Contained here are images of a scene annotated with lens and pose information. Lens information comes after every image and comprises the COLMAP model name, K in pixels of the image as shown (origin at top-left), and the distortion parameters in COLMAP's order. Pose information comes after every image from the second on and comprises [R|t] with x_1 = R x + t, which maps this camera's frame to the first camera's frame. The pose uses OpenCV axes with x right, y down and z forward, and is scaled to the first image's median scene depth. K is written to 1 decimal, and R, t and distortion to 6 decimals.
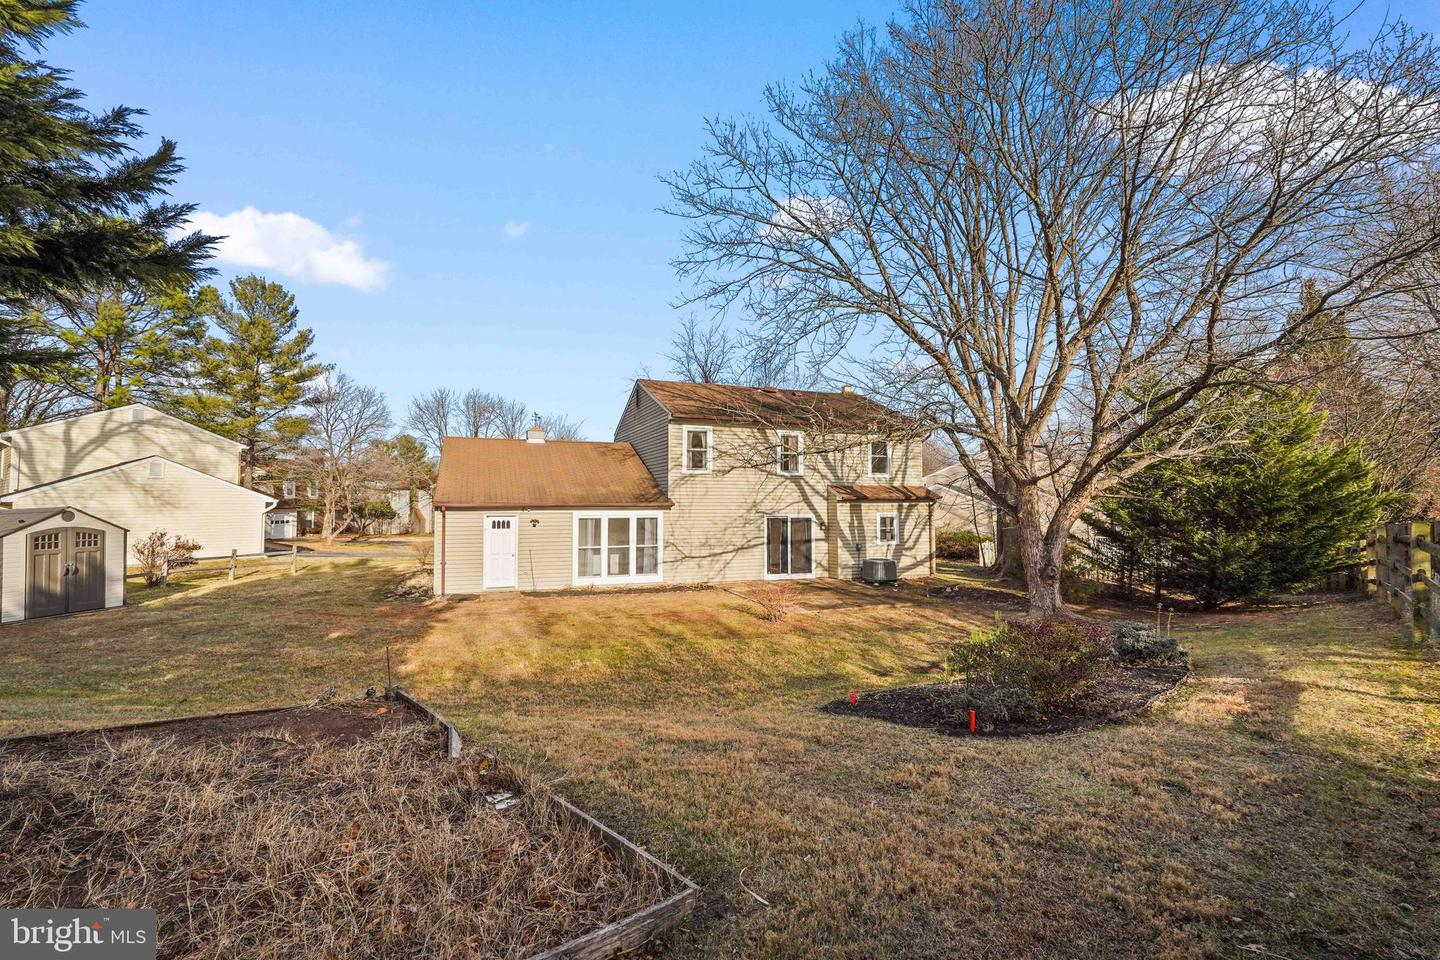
lens RADIAL K [[643.8, 0, 721.5], [0, 643.8, 491.4], [0, 0, 1]] dist [-0.002763, -0.000061]
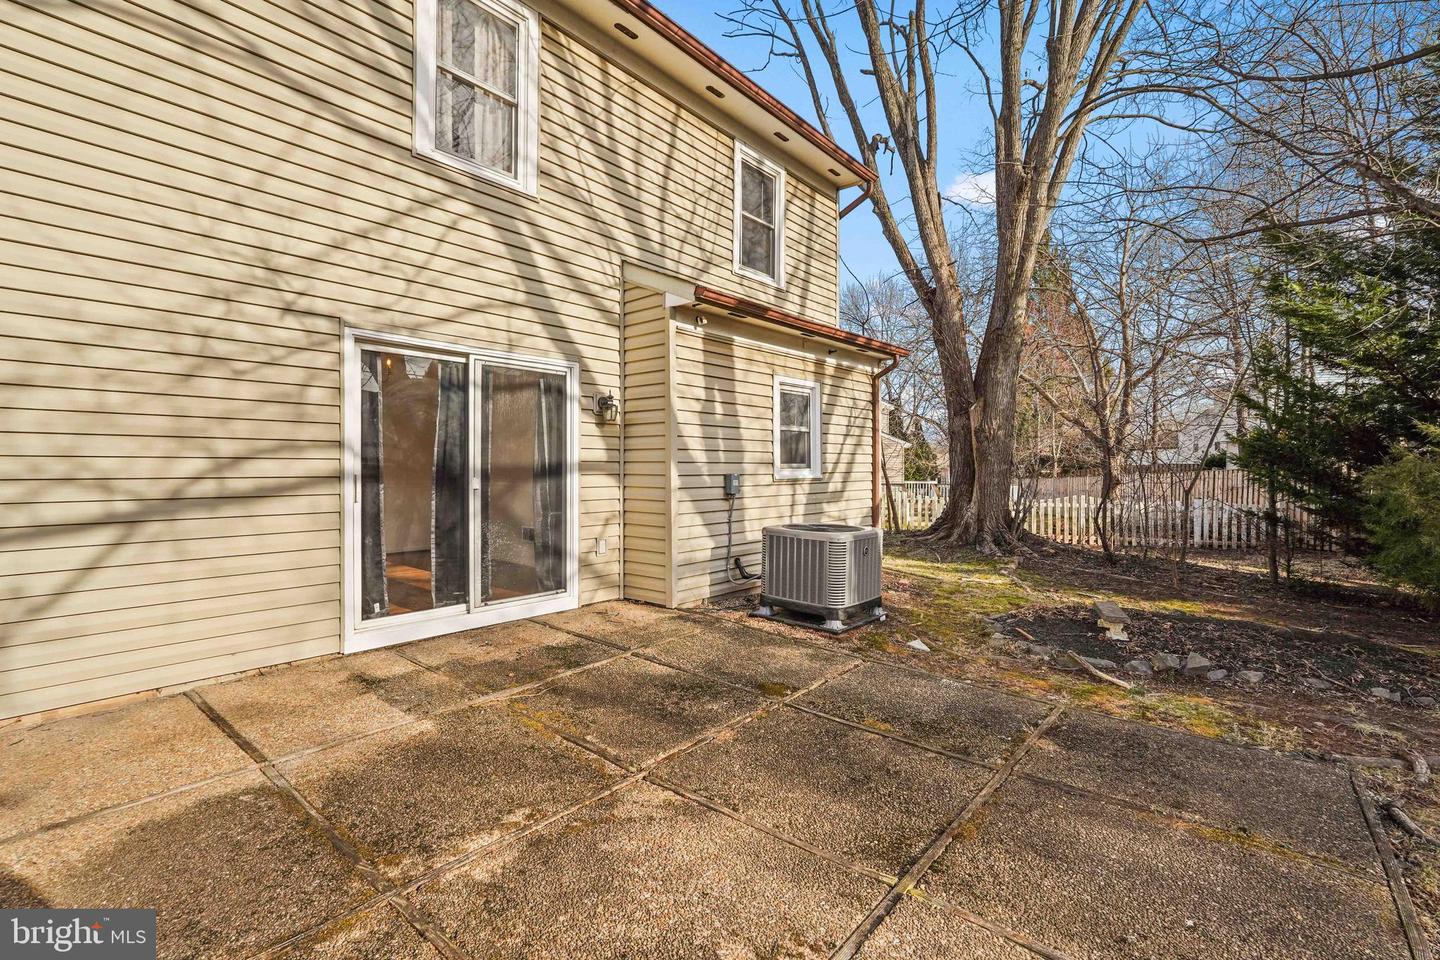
lens RADIAL K [[643.8, 0, 721.5], [0, 643.8, 491.4], [0, 0, 1]] dist [-0.002763, -0.000061]
pose [[0.878438, -0.017046, 0.477552, 0.073092], [-0.006061, 0.998886, 0.046805, 0.074215], [-0.477818, -0.044010, 0.877356, 0.755898]]
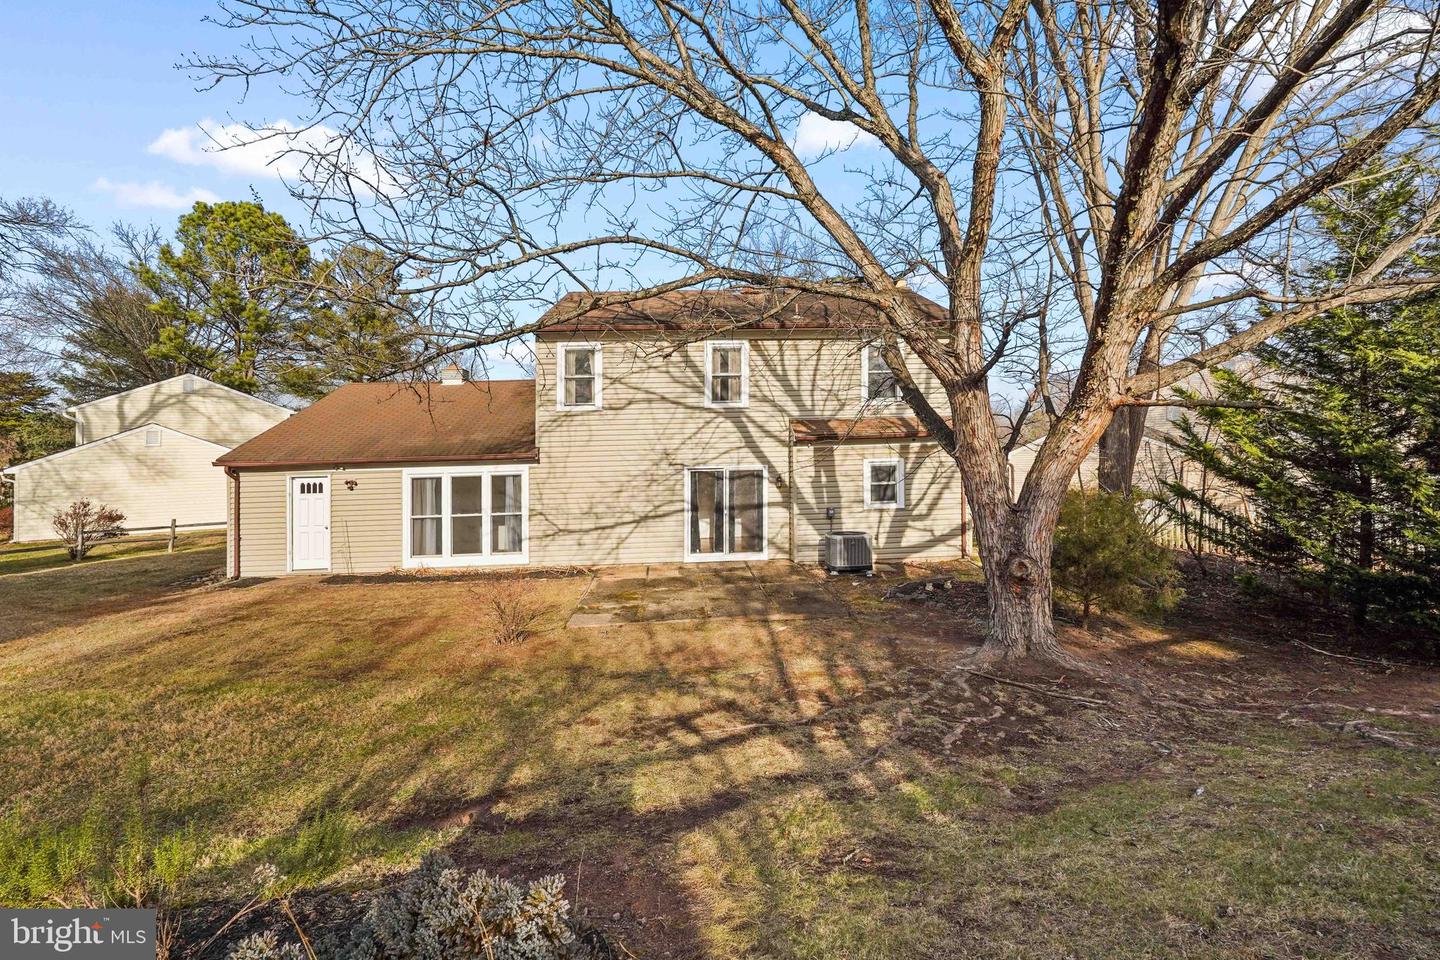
lens RADIAL K [[687.9, 0, 720.0], [0, 687.9, 480.0], [0, 0, 1]] dist [-0.001971, -0.000200]
pose [[0.951118, -0.018785, -0.308257, 0.322382], [0.031275, 0.998876, 0.035629, 0.023712], [0.307241, -0.043528, 0.950636, 0.313145]]
